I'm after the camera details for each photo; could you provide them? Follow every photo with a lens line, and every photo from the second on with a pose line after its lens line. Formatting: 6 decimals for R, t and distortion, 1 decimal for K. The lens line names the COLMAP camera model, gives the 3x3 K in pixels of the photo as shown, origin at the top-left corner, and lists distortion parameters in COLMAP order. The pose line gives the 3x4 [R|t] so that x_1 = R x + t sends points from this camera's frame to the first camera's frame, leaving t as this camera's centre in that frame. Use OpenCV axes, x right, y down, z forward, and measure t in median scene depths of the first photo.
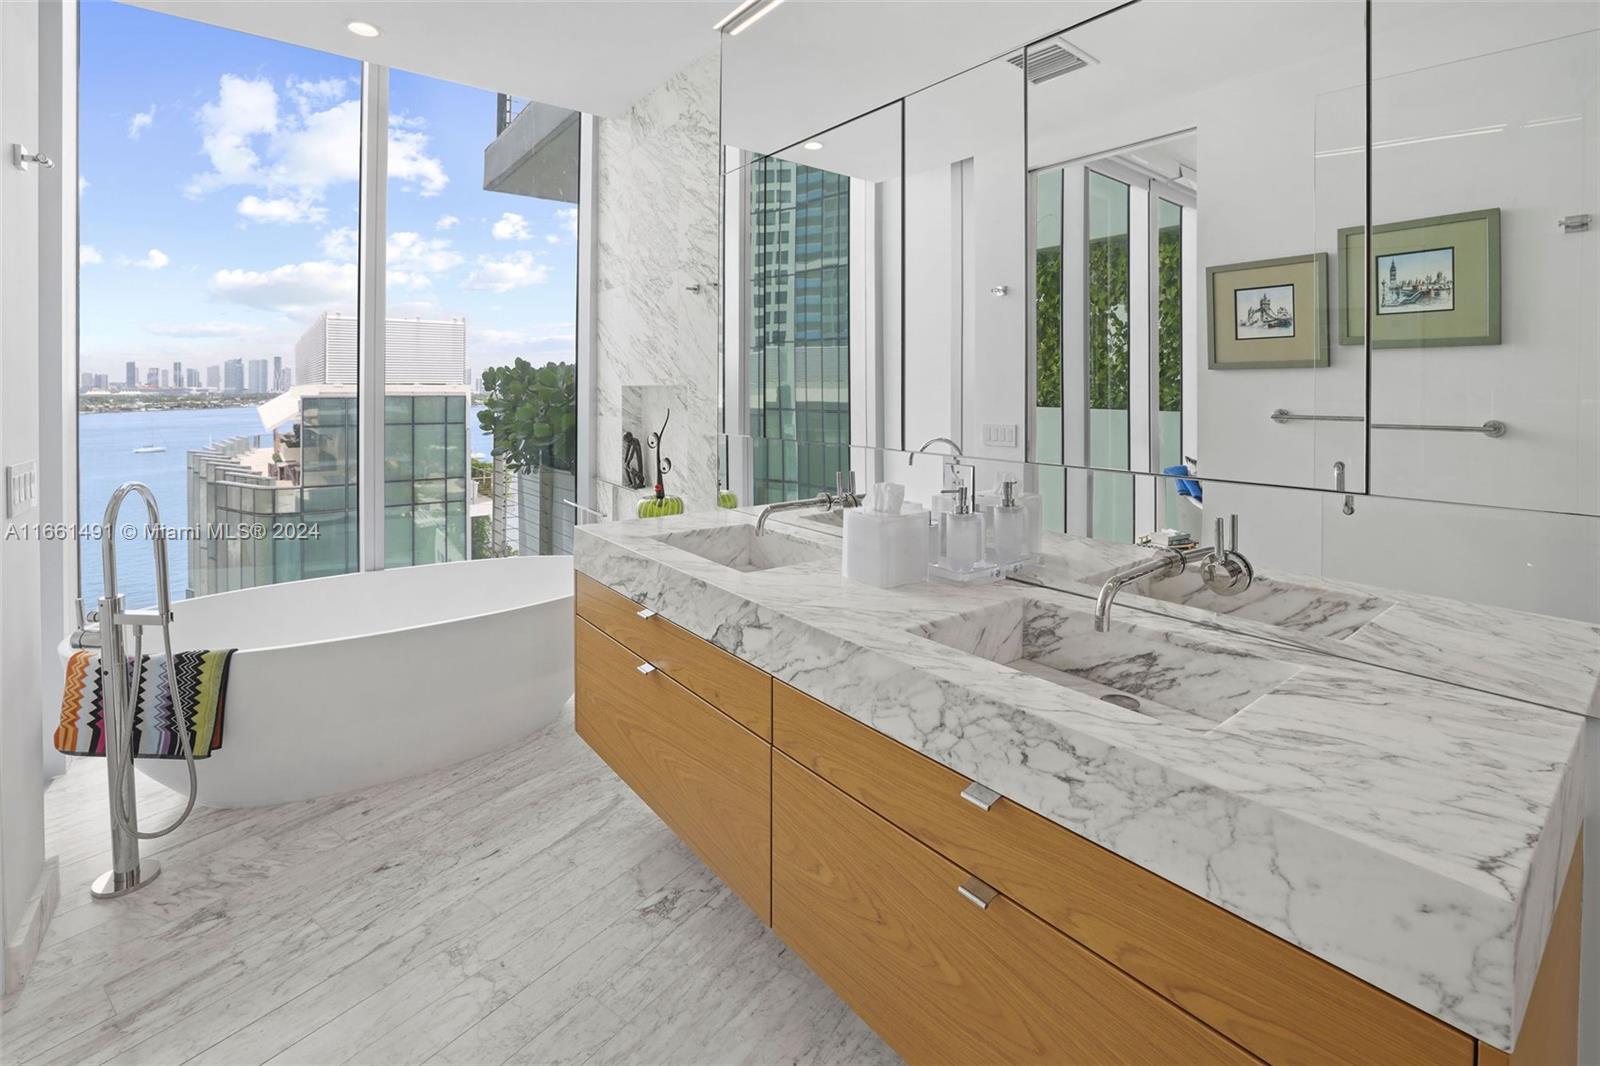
lens RADIAL K [[731.4, 0, 799.4], [0, 731.4, 408.4], [0, 0, 1]] dist [-0.048415, 0.016545]
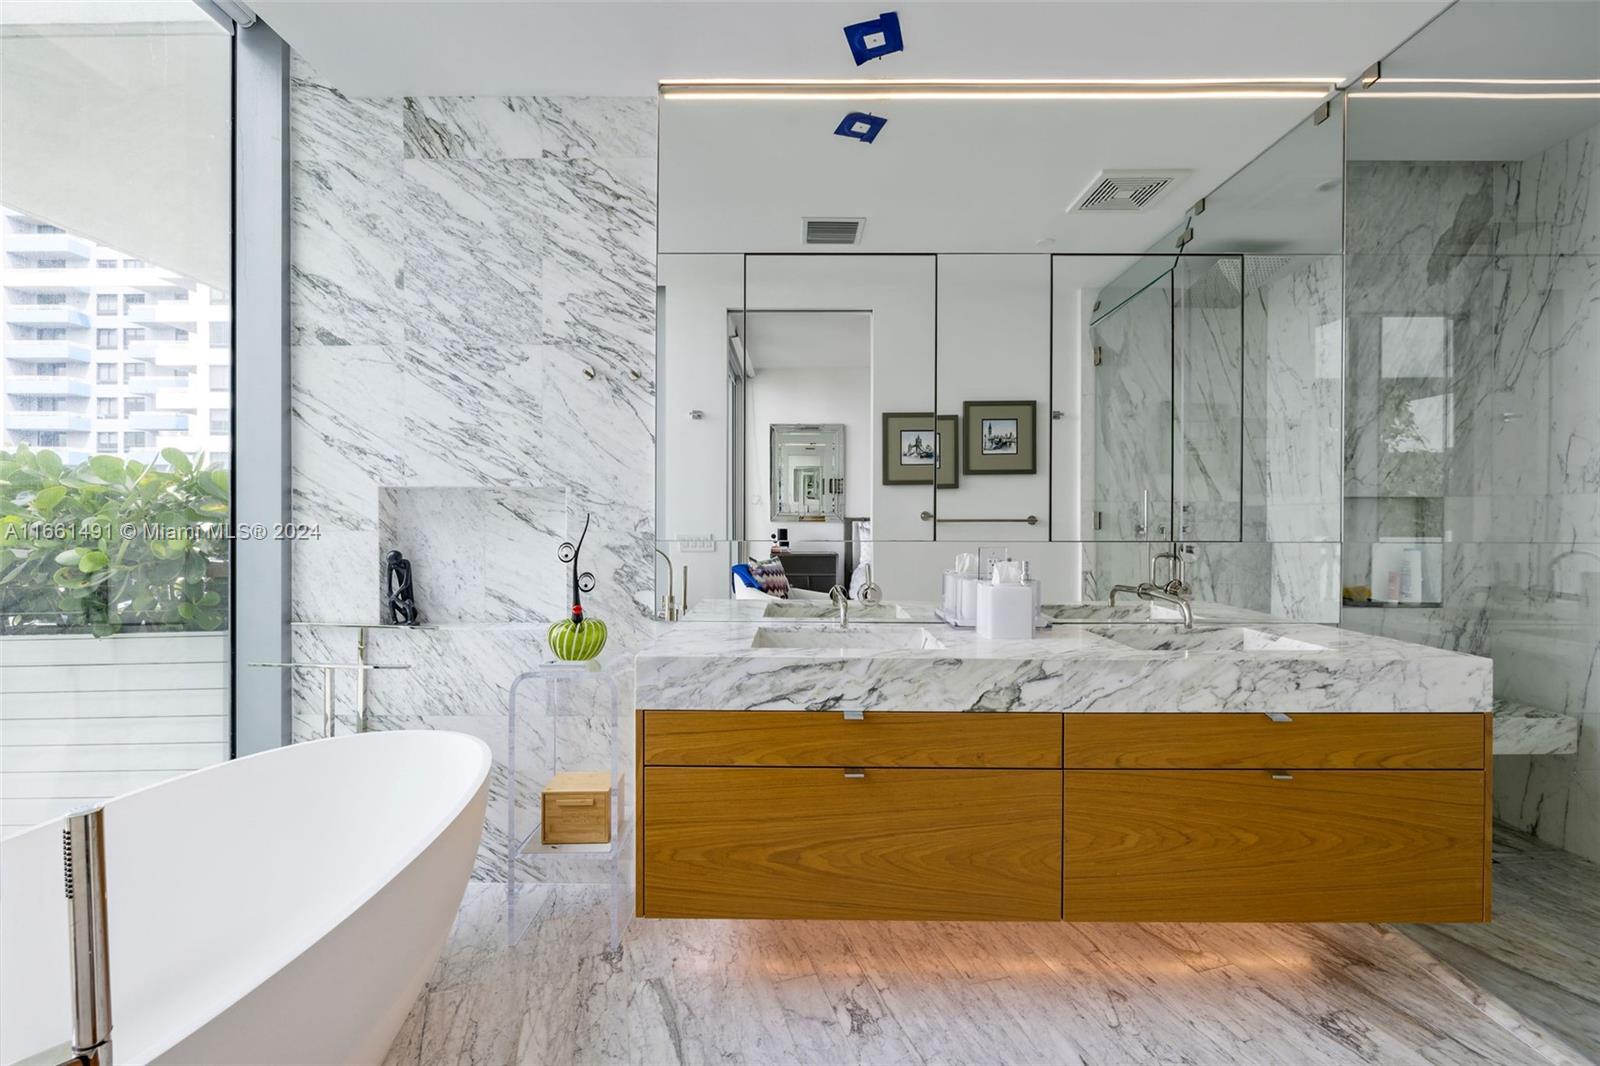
lens RADIAL K [[684.8, 0, 800.0], [0, 684.8, 533.0], [0, 0, 1]] dist [-0.000797, -0.000297]
pose [[0.614968, -0.024663, 0.788166, -1.045742], [0.021522, 0.999663, 0.014489, 0.027194], [-0.788258, 0.008053, 0.615292, 0.532601]]
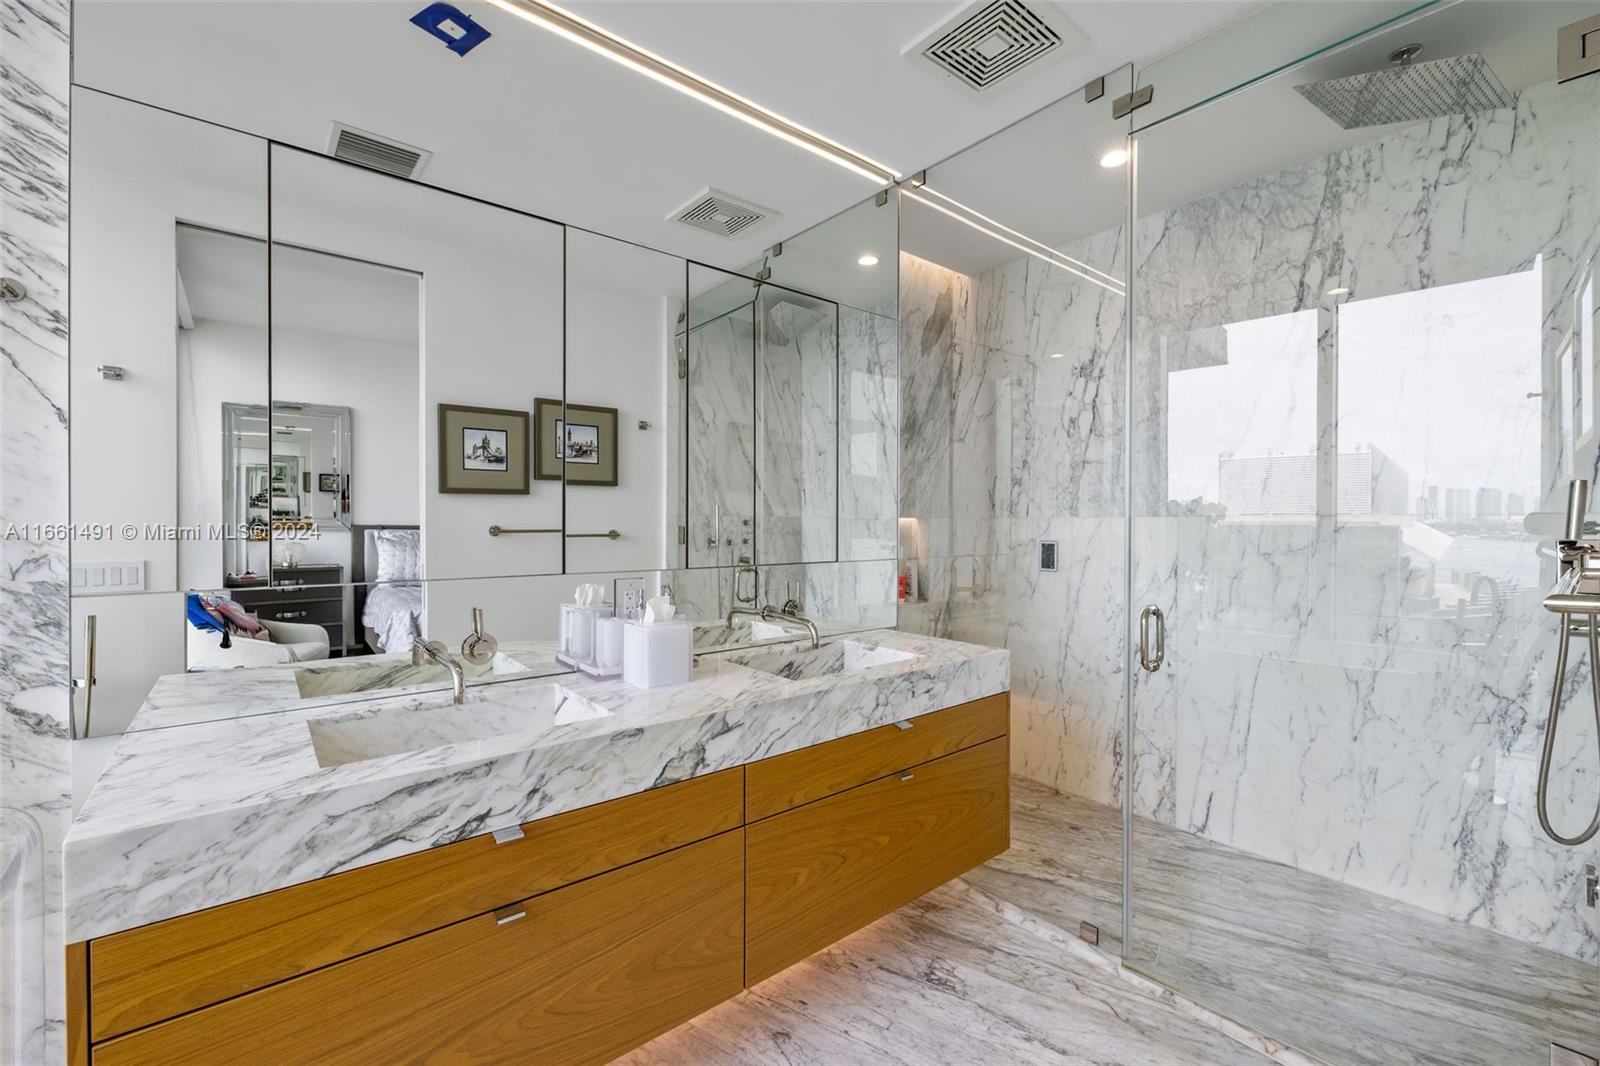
lens RADIAL K [[676.5, 0, 800.0], [0, 676.5, 533.0], [0, 0, 1]] dist [-0.002871, -0.000456]
pose [[-0.032665, -0.029065, 0.999044, -0.927941], [0.014083, 0.999464, 0.029538, -0.023330], [-0.999367, 0.015034, -0.032239, 0.796290]]
